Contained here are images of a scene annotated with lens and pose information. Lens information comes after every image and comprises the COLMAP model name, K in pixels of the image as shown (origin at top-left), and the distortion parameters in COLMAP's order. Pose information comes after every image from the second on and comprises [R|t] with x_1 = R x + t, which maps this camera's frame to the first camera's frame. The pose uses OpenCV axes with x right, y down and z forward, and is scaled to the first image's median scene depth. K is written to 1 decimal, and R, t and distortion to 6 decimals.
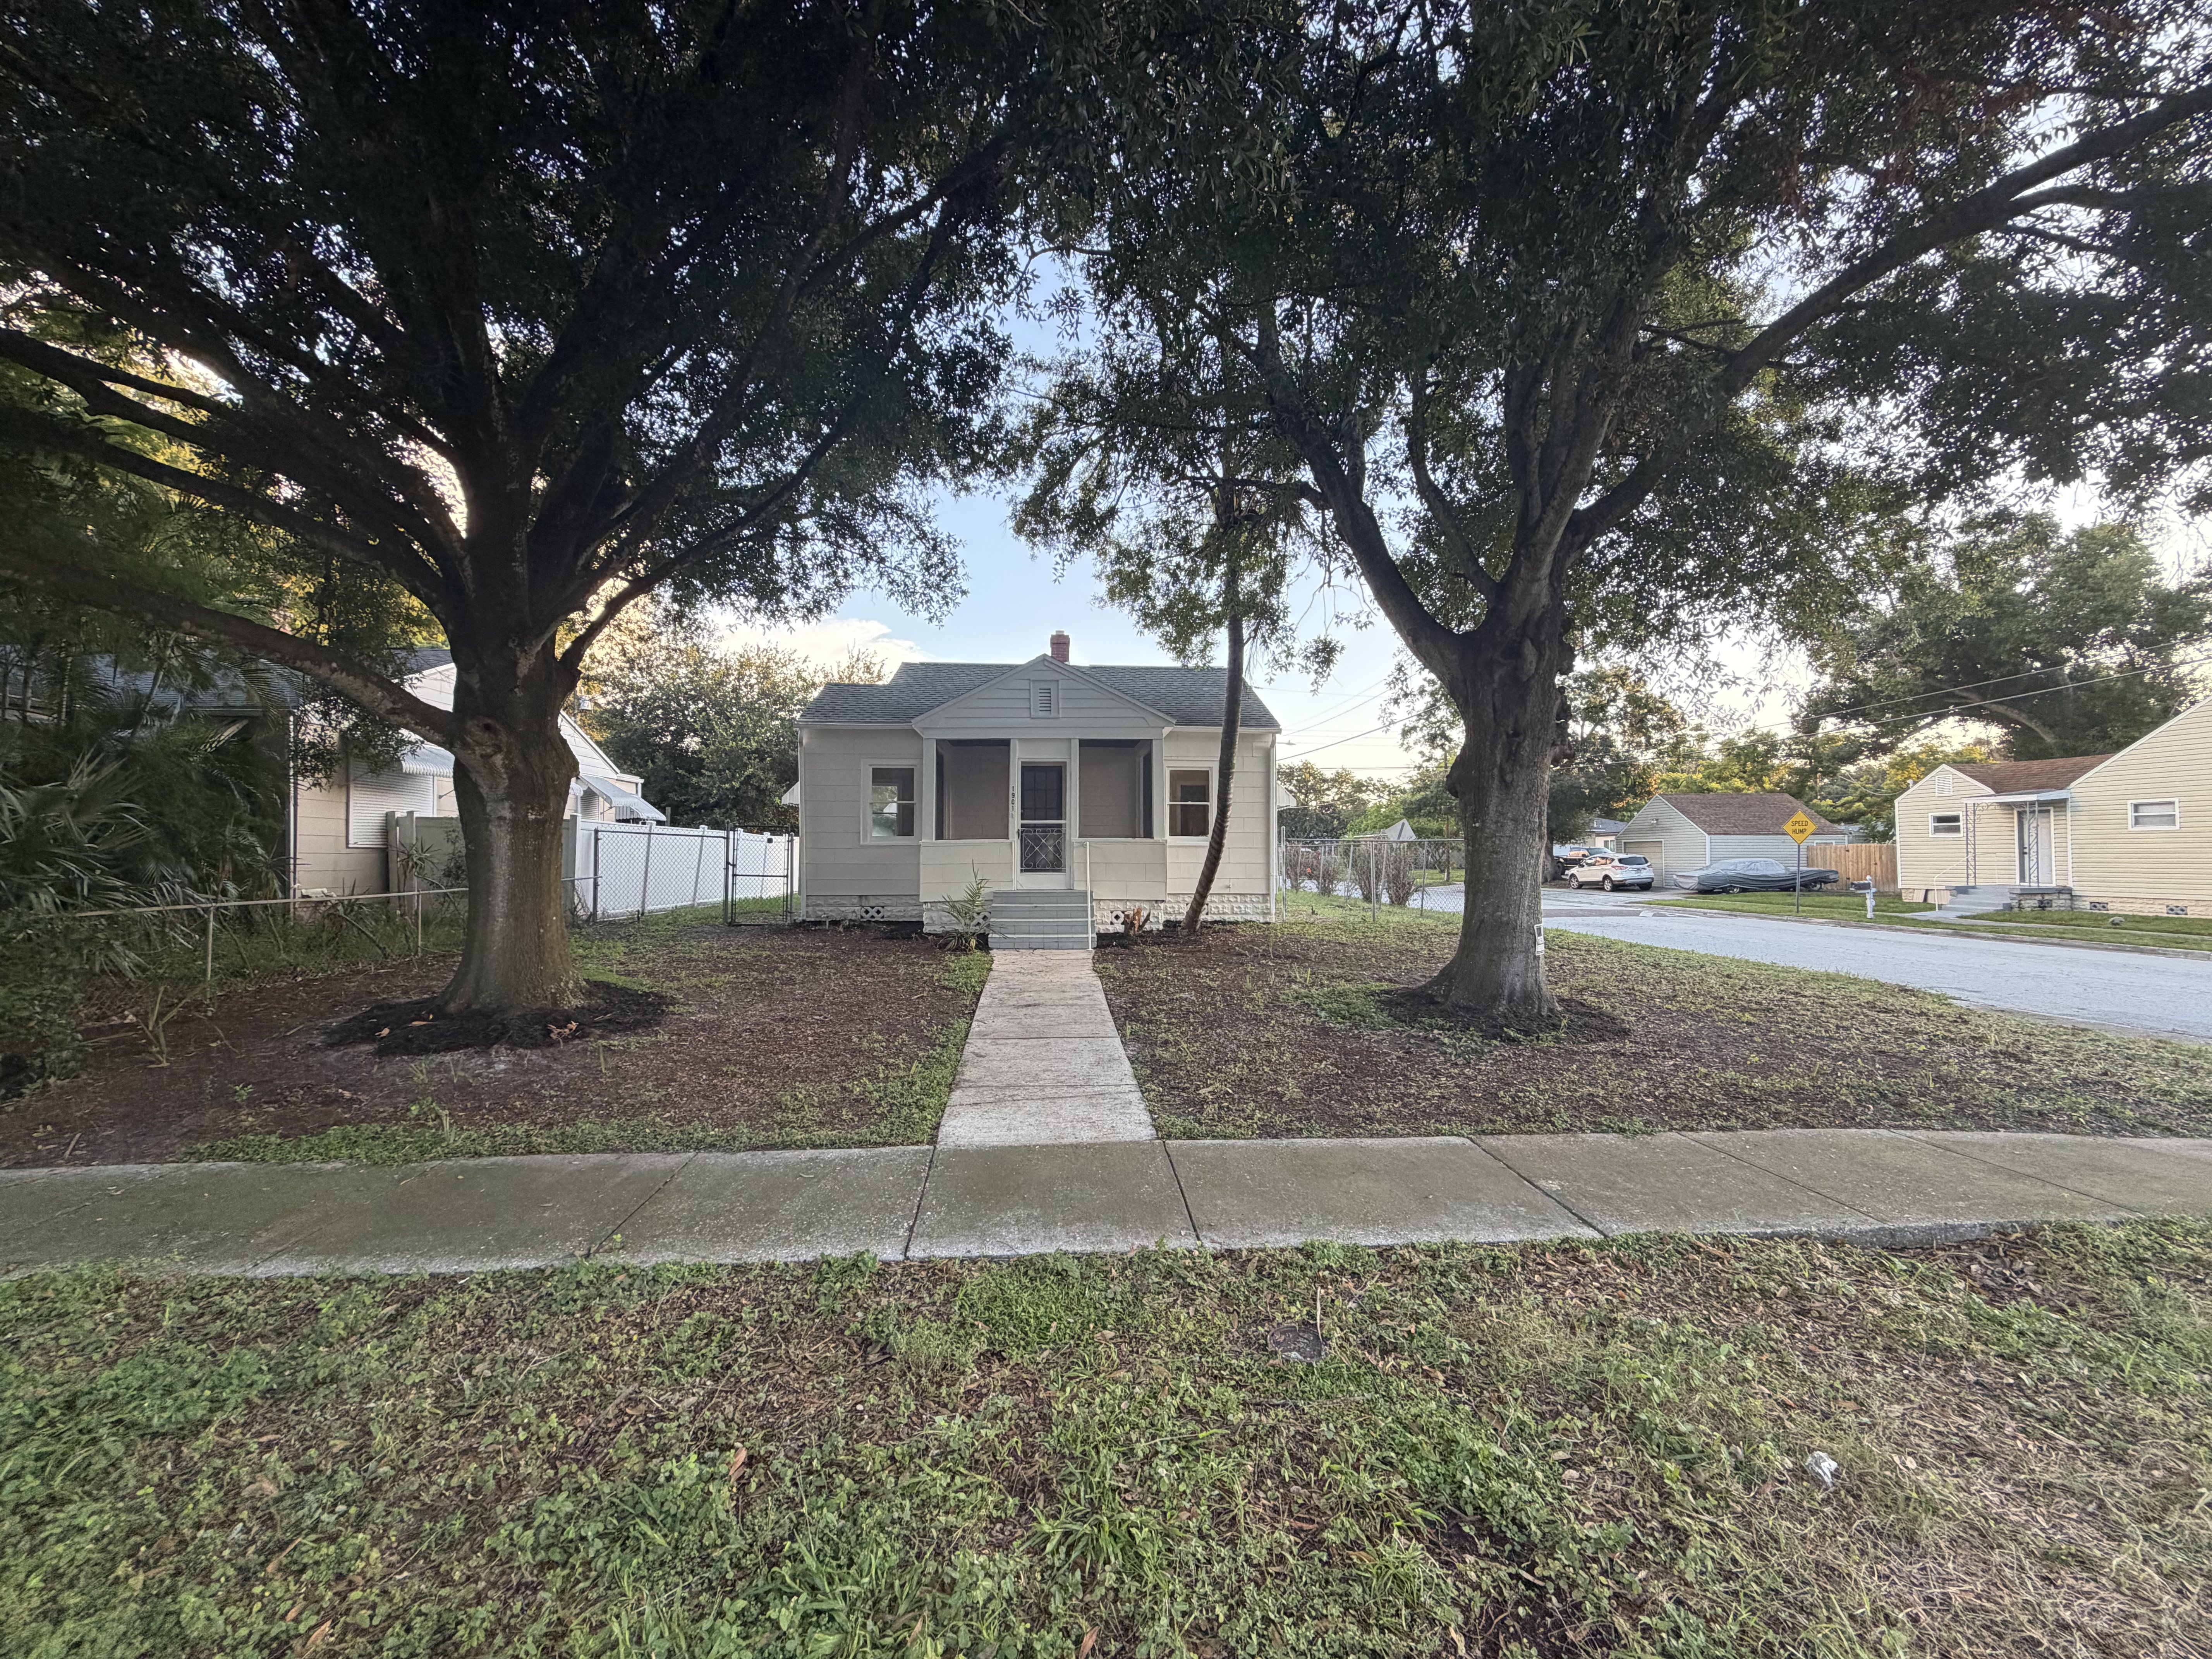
lens RADIAL K [[883.1, 0, 1106.7], [0, 883.1, 829.4], [0, 0, 1]] dist [-0.000438, 0.000581]
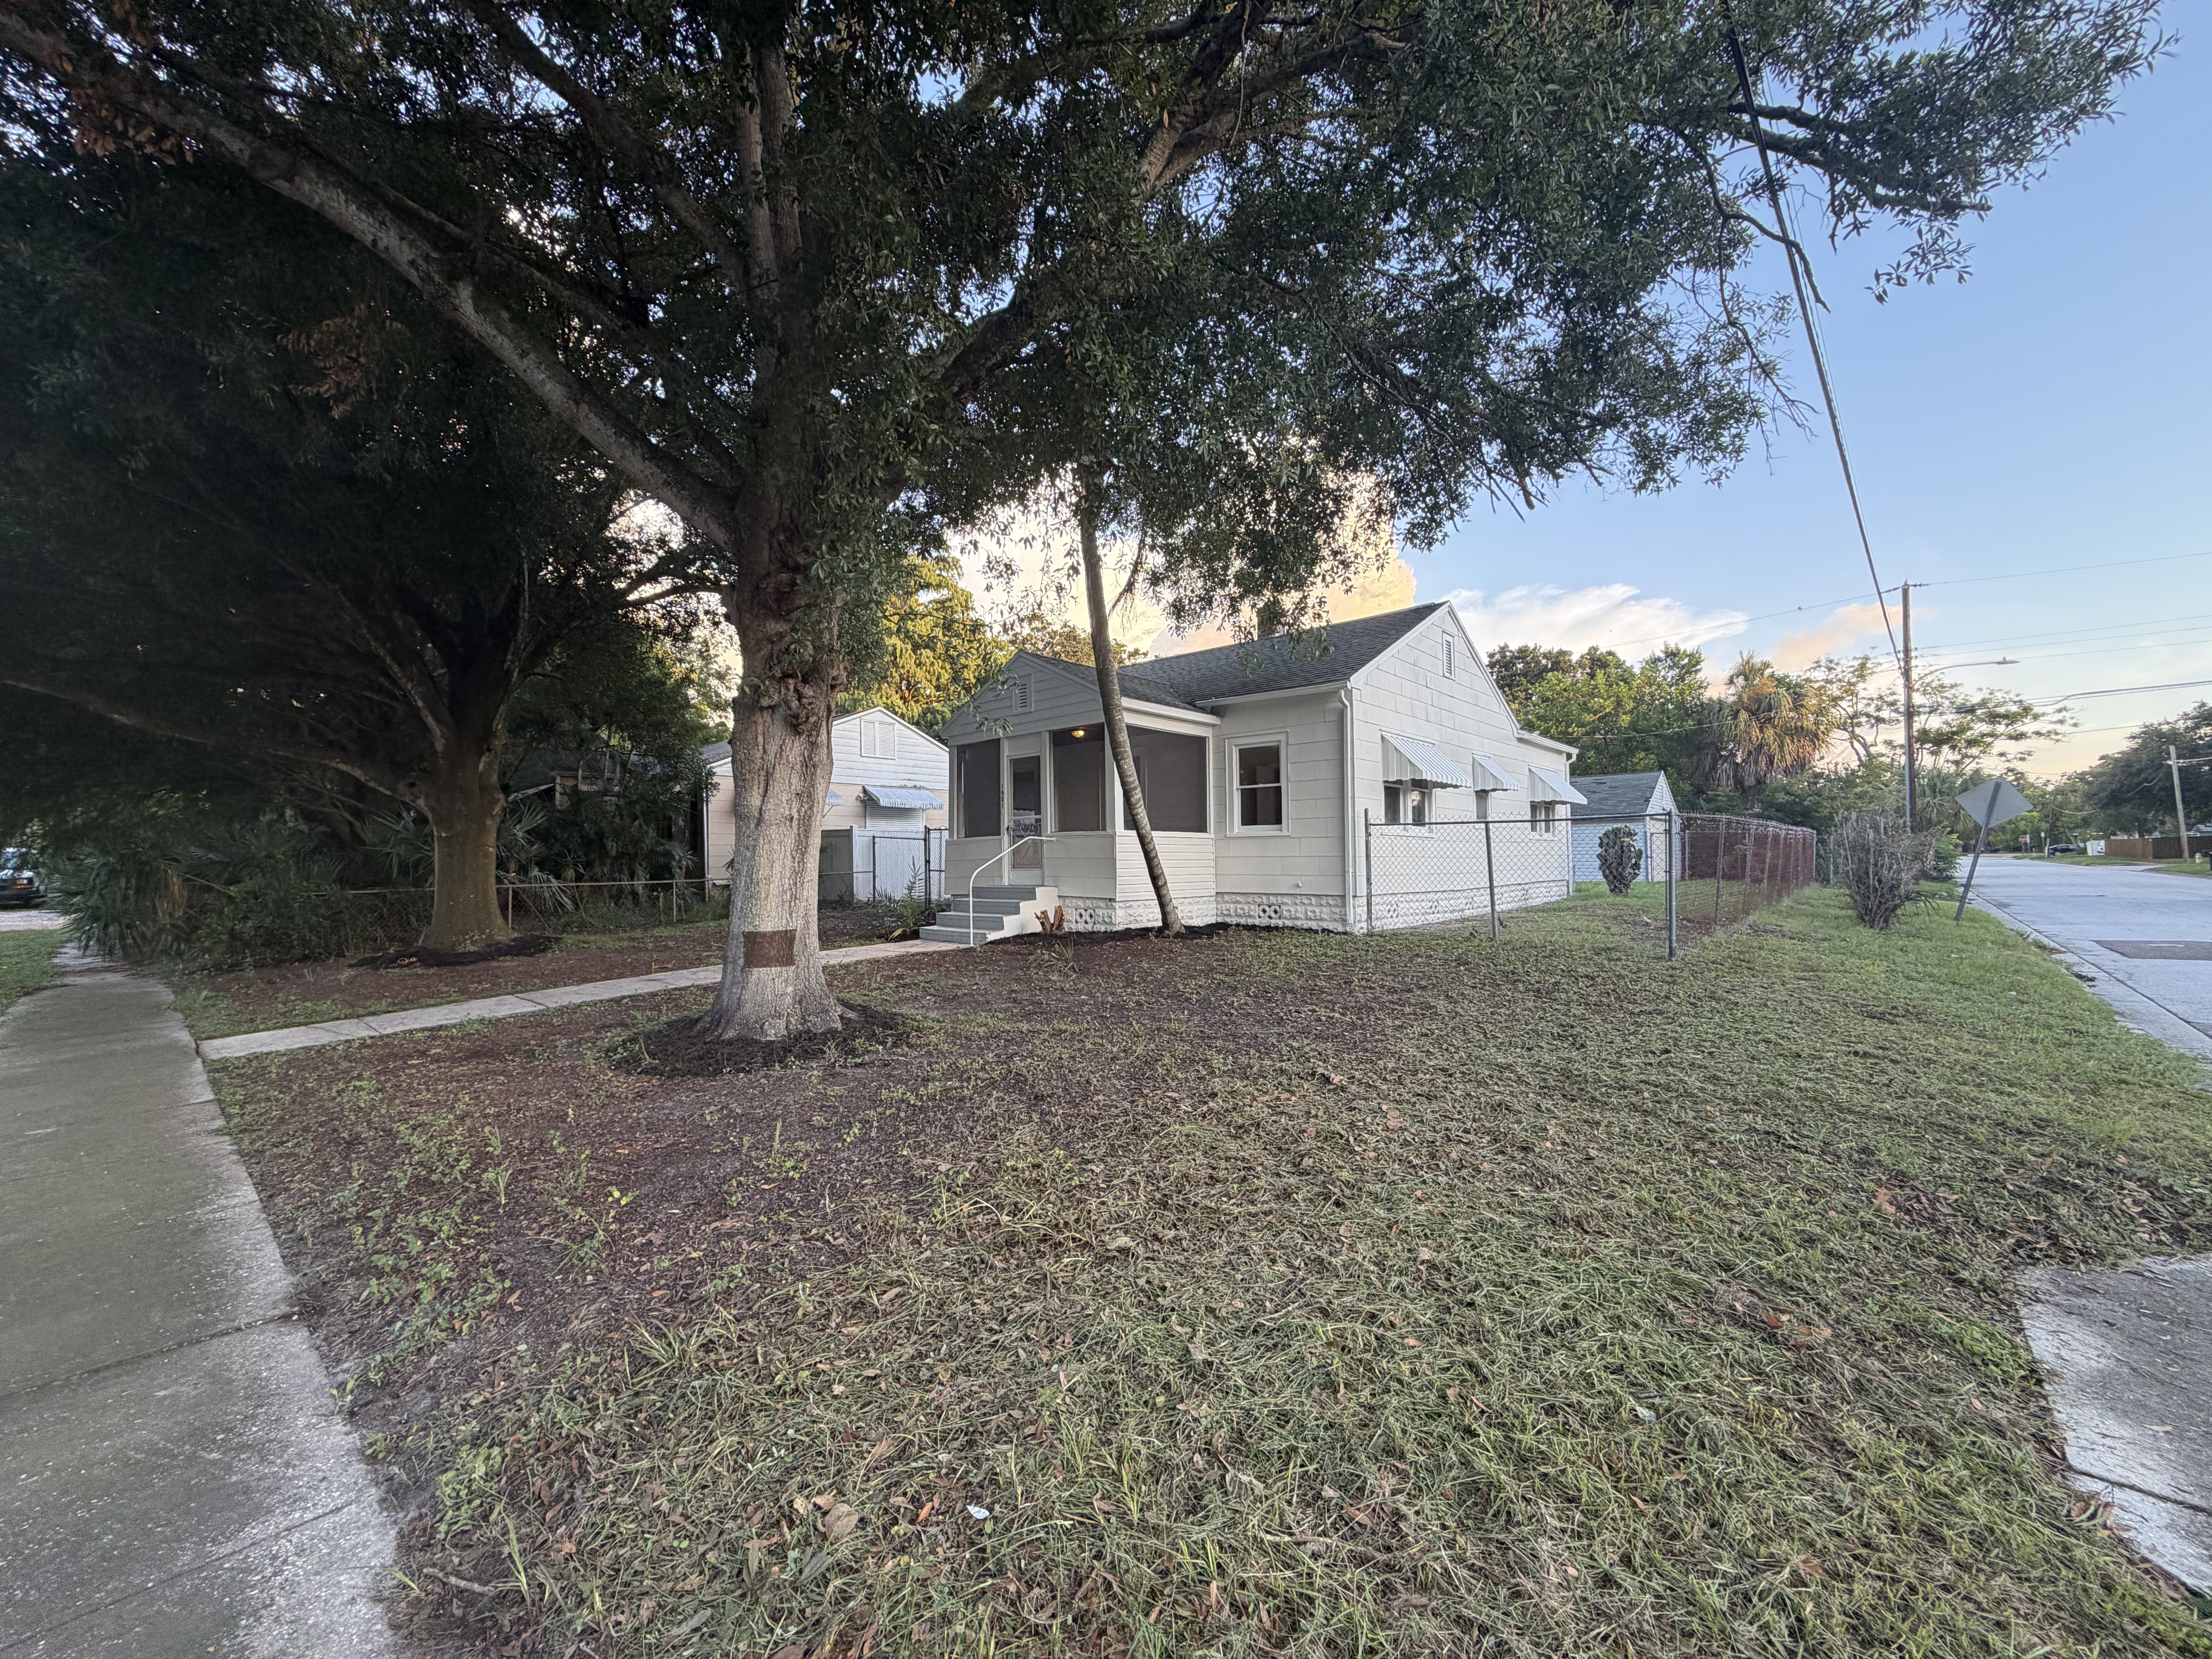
lens RADIAL K [[883.1, 0, 1097.9], [0, 883.1, 834.1], [0, 0, 1]] dist [-0.000438, 0.000581]
pose [[0.694497, -0.029113, -0.718907, 0.723117], [0.037501, 0.999288, -0.004240, 0.017903], [0.718518, -0.024016, 0.695094, 0.377118]]
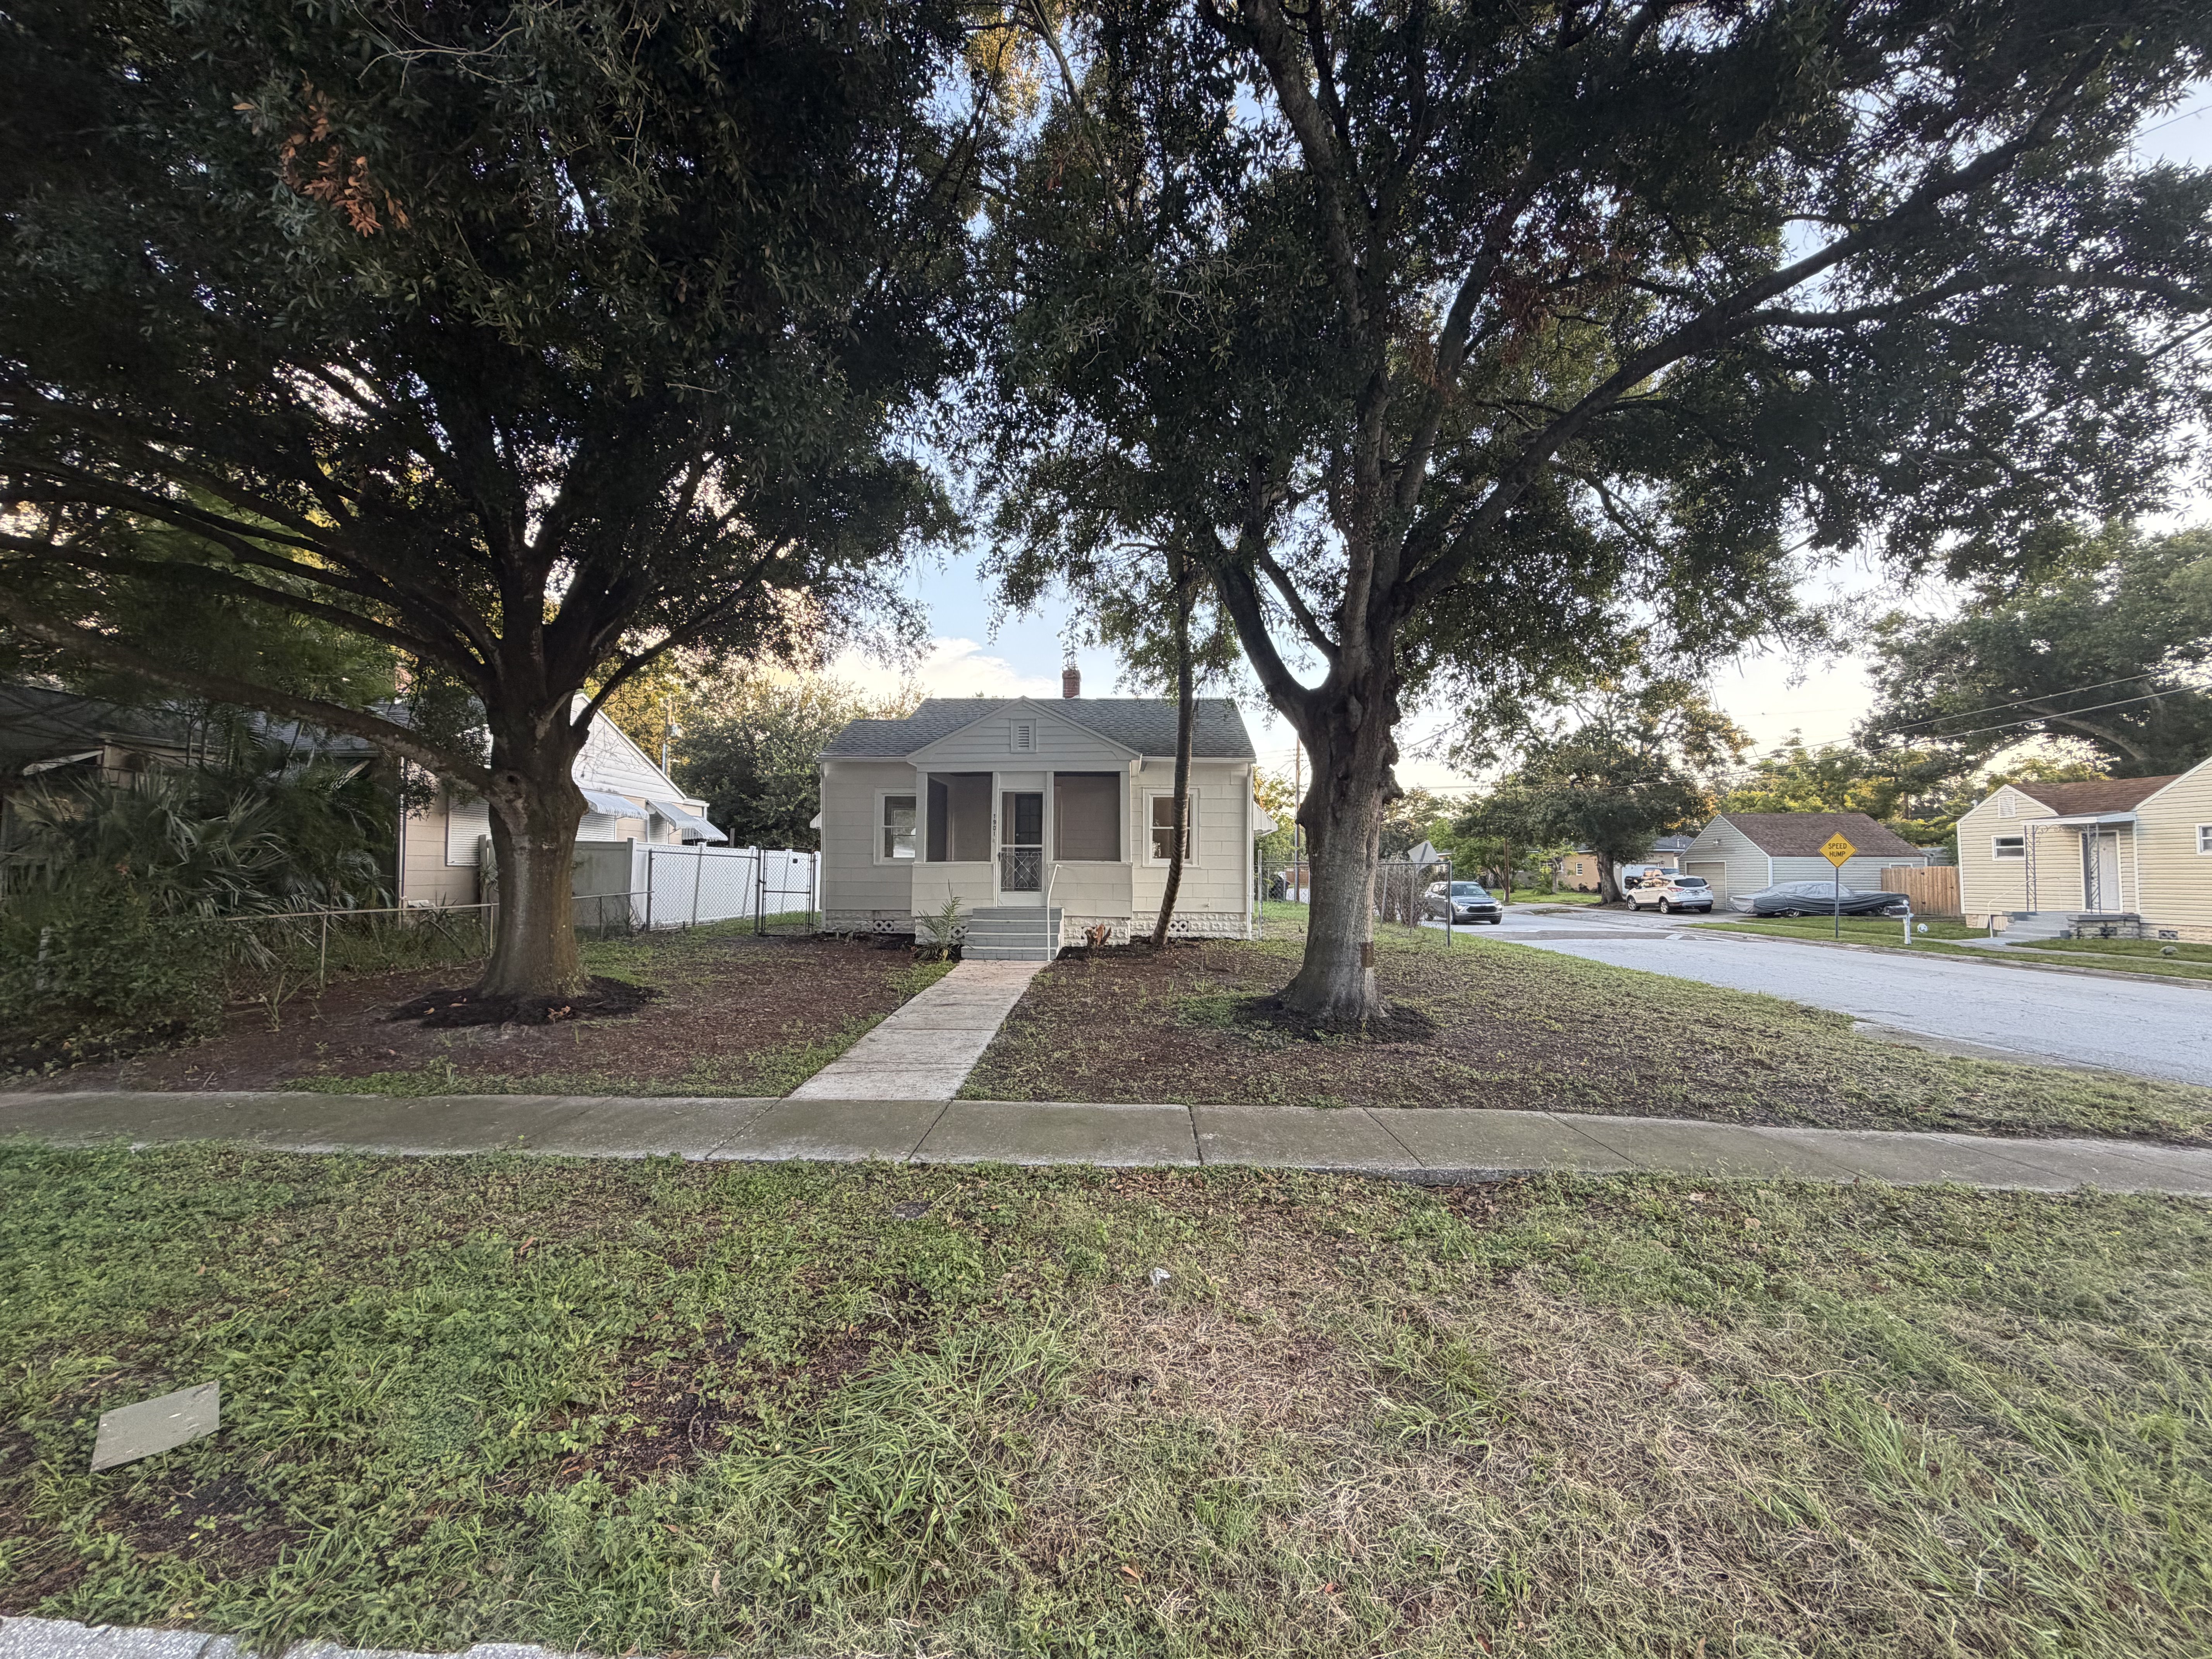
lens RADIAL K [[883.1, 0, 1105.0], [0, 883.1, 831.8], [0, 0, 1]] dist [-0.000438, 0.000581]
pose [[0.995230, 0.001333, -0.097547, 0.145931], [-0.002888, 0.999871, -0.015805, -0.009505], [0.097514, 0.016011, 0.995105, -0.102427]]
